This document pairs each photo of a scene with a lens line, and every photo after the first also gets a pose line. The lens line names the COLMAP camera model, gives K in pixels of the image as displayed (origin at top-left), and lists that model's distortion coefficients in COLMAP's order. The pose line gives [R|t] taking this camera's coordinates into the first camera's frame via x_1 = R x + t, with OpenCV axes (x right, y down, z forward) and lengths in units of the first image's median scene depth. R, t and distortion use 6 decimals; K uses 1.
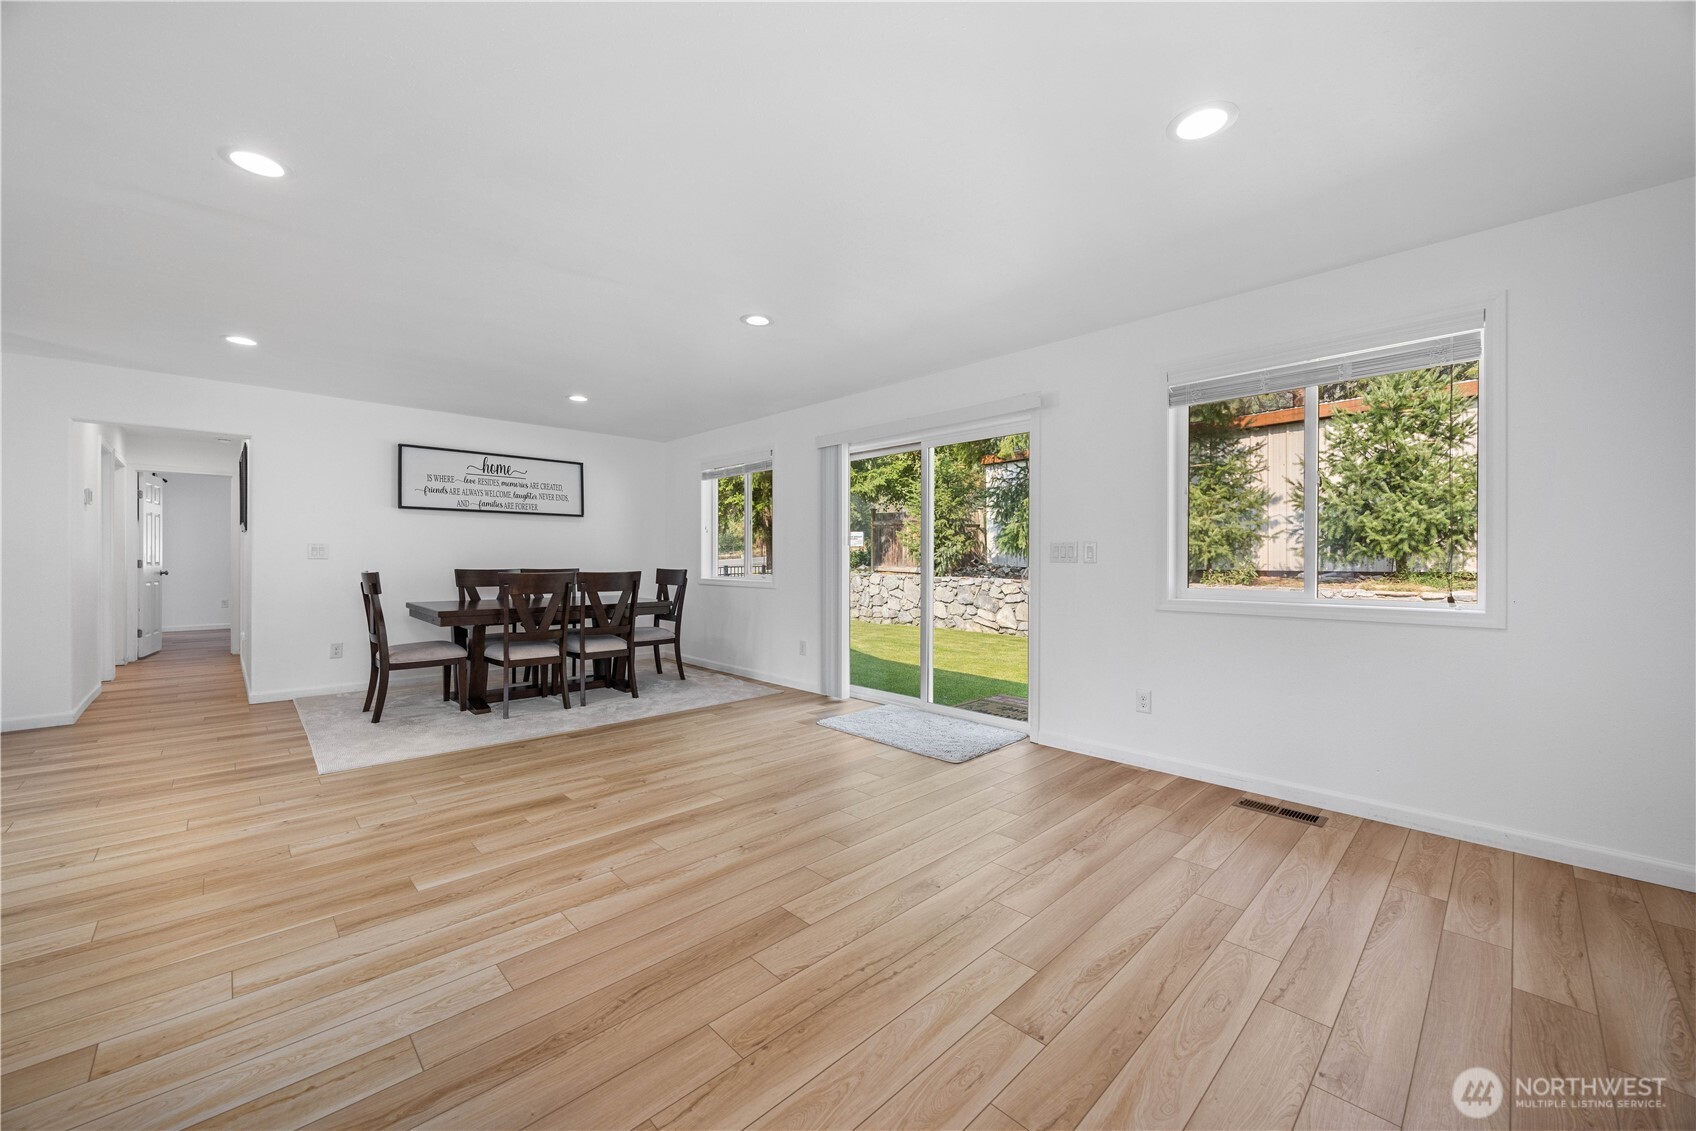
lens RADIAL K [[643.2, 0, 837.5], [0, 643.2, 560.1], [0, 0, 1]] dist [-0.004641, 0.000831]
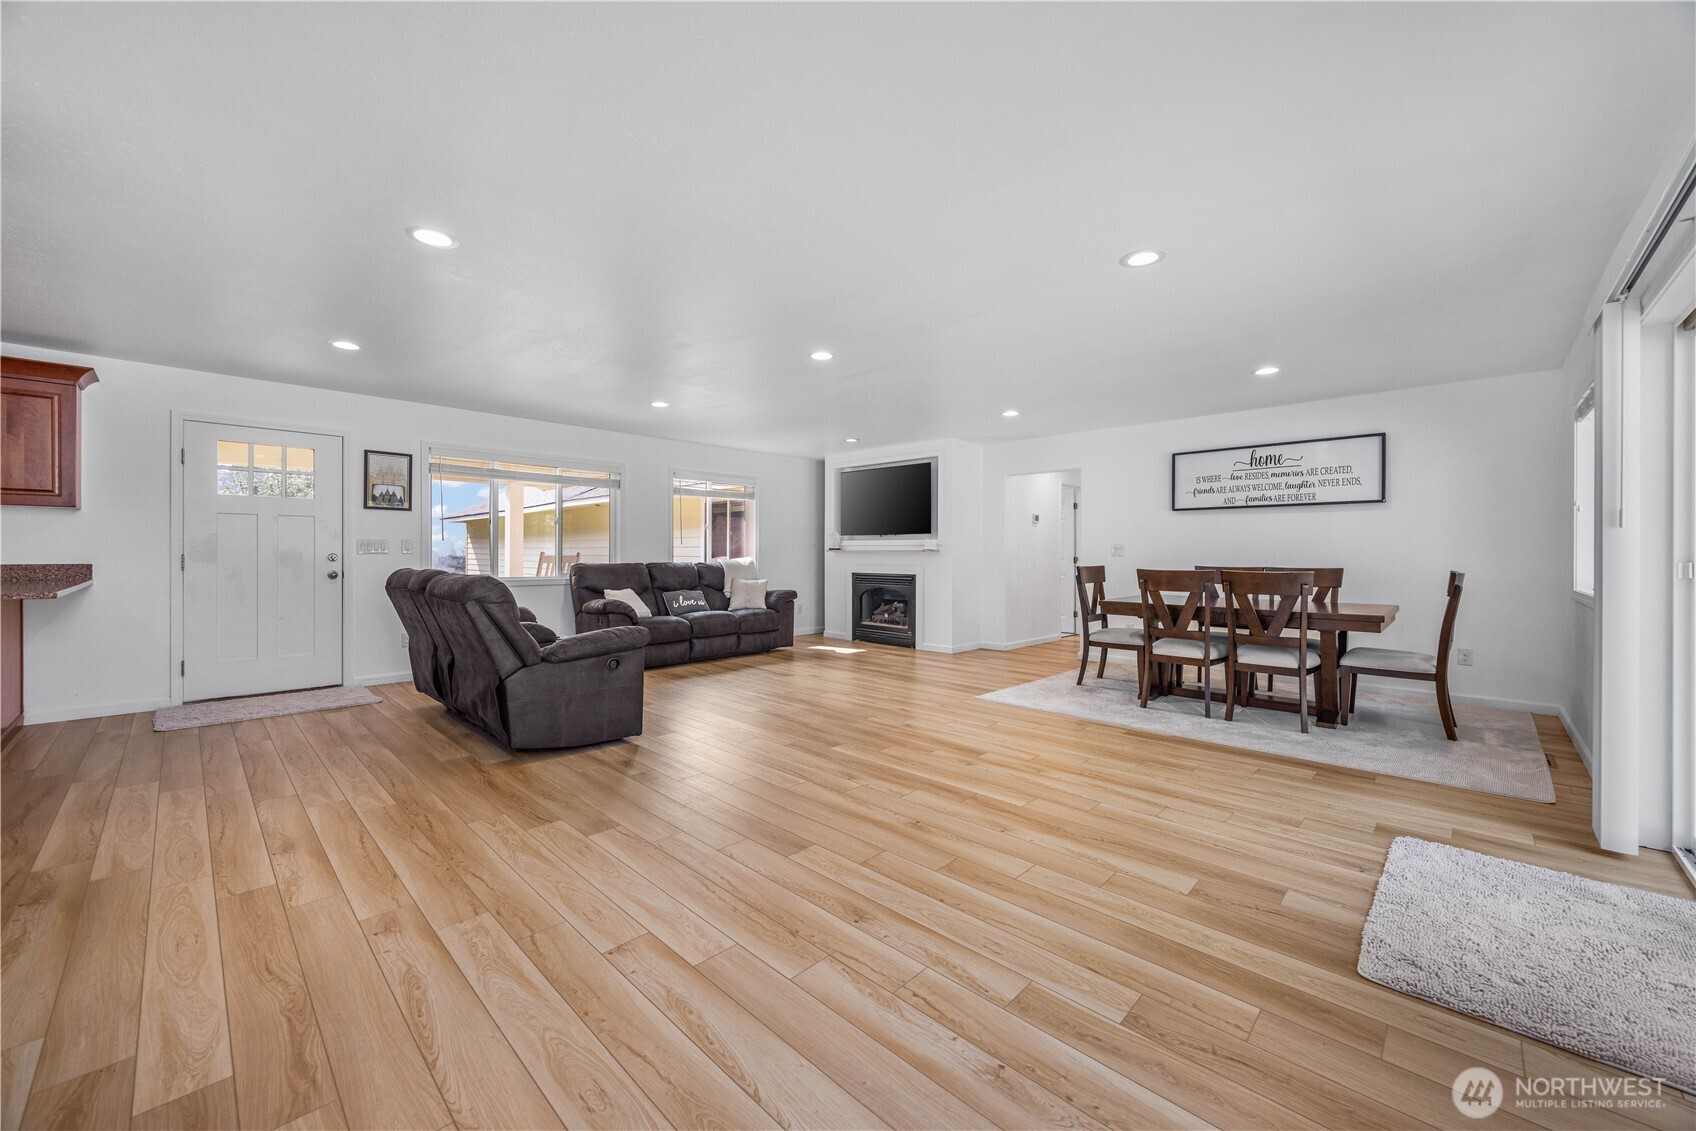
lens RADIAL K [[643.2, 0, 840.8], [0, 643.2, 558.9], [0, 0, 1]] dist [-0.004641, 0.000831]
pose [[0.038110, 0.003374, -0.999268, 0.418437], [-0.004662, 0.999984, 0.003199, 0.001789], [0.999263, 0.004537, 0.038125, 0.378589]]
